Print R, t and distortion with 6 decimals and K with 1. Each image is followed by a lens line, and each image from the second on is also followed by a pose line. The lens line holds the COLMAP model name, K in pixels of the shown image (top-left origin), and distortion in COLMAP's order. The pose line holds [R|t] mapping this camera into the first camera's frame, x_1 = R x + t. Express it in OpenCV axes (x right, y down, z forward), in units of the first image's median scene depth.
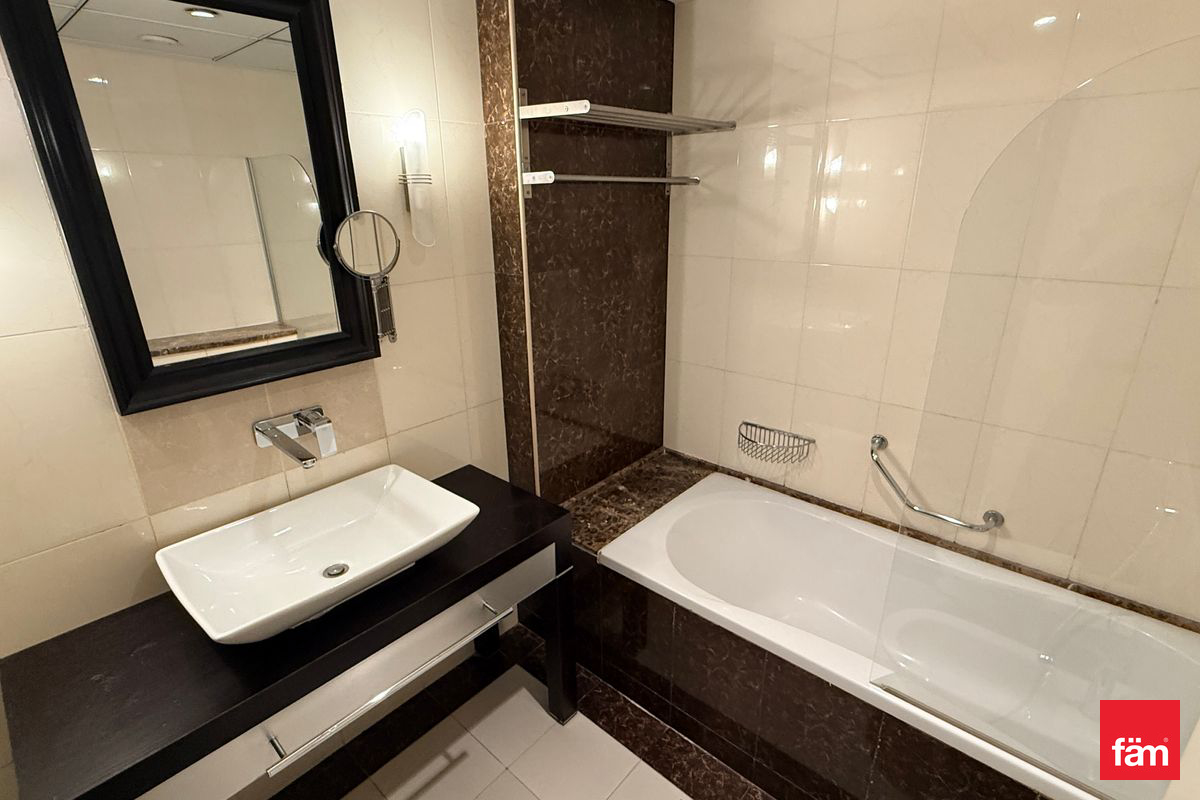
lens RADIAL K [[571.2, 0, 596.7], [0, 571.2, 404.1], [0, 0, 1]] dist [0.004047, -0.000011]
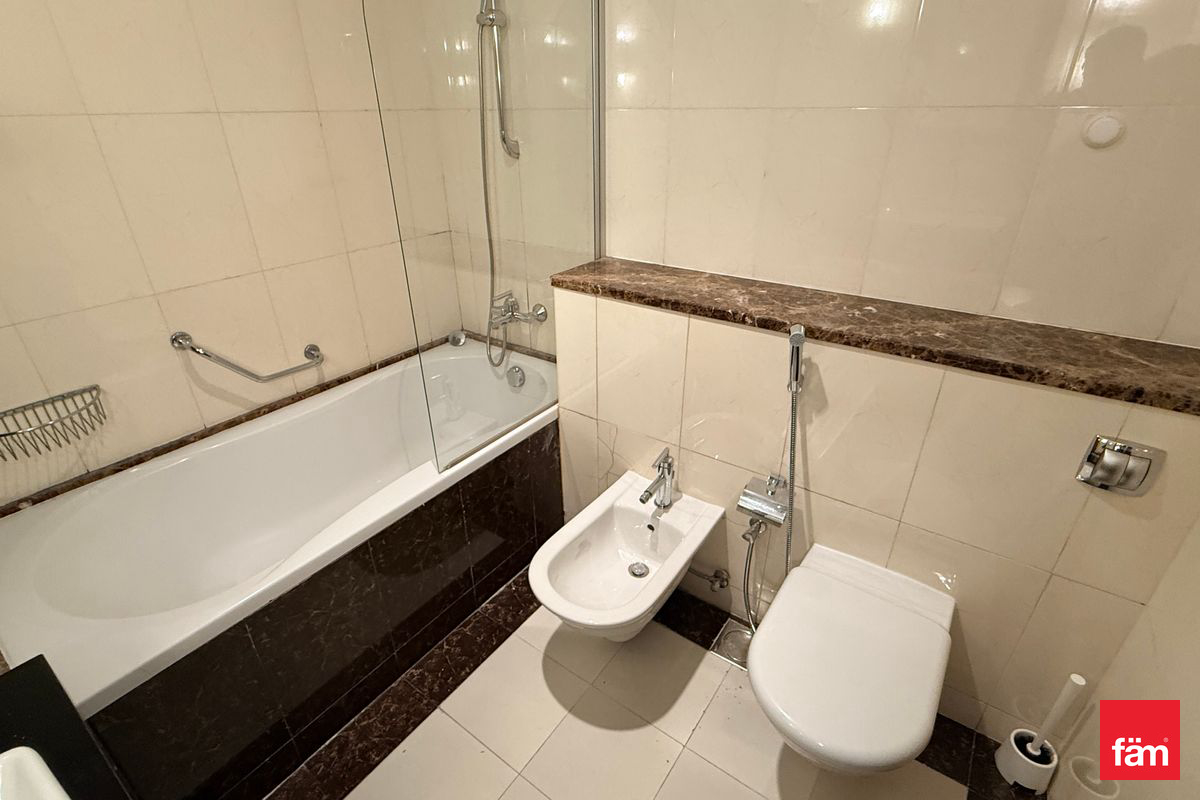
lens RADIAL K [[571.2, 0, 598.0], [0, 571.2, 396.7], [0, 0, 1]] dist [0.004047, -0.000011]
pose [[-0.096585, -0.447054, 0.889277, -0.372326], [0.356677, 0.818571, 0.450247, -0.028775], [-0.929222, 0.360672, 0.080392, 0.422203]]
